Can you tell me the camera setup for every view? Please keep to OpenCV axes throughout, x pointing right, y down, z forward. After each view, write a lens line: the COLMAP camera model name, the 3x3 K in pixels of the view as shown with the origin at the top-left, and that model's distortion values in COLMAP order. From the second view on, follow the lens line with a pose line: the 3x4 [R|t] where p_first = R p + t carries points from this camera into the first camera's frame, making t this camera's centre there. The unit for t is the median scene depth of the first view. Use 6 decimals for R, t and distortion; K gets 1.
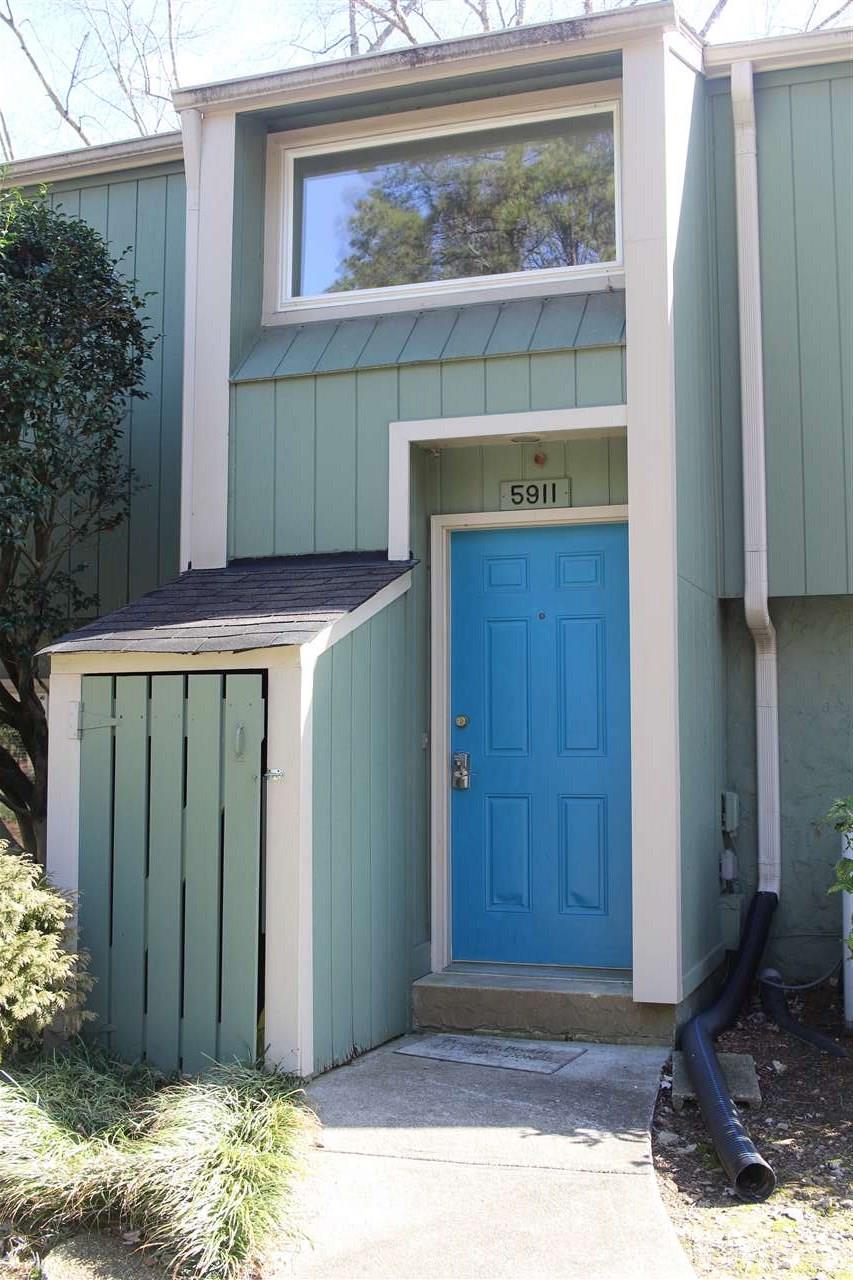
lens RADIAL K [[1425.6, 0, 426.5], [0, 1425.6, 640.0], [0, 0, 1]] dist [-0.086197, 0.029543]
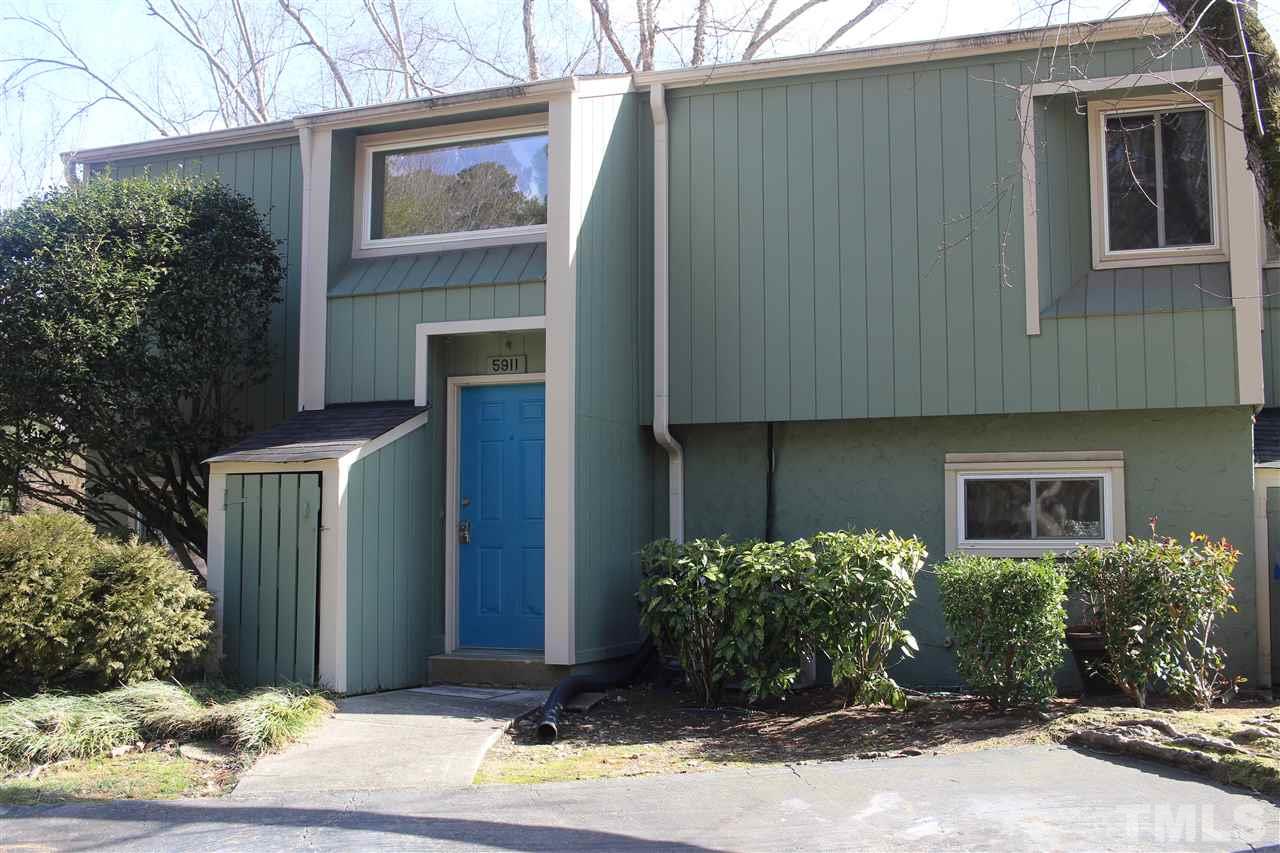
lens RADIAL K [[1425.6, 0, 640.0], [0, 1425.6, 426.5], [0, 0, 1]] dist [-0.086197, 0.029543]
pose [[0.999349, -0.002000, -0.036023, 0.300651], [0.001784, 0.999980, -0.006041, -0.021082], [0.036035, 0.005973, 0.999333, -0.672540]]
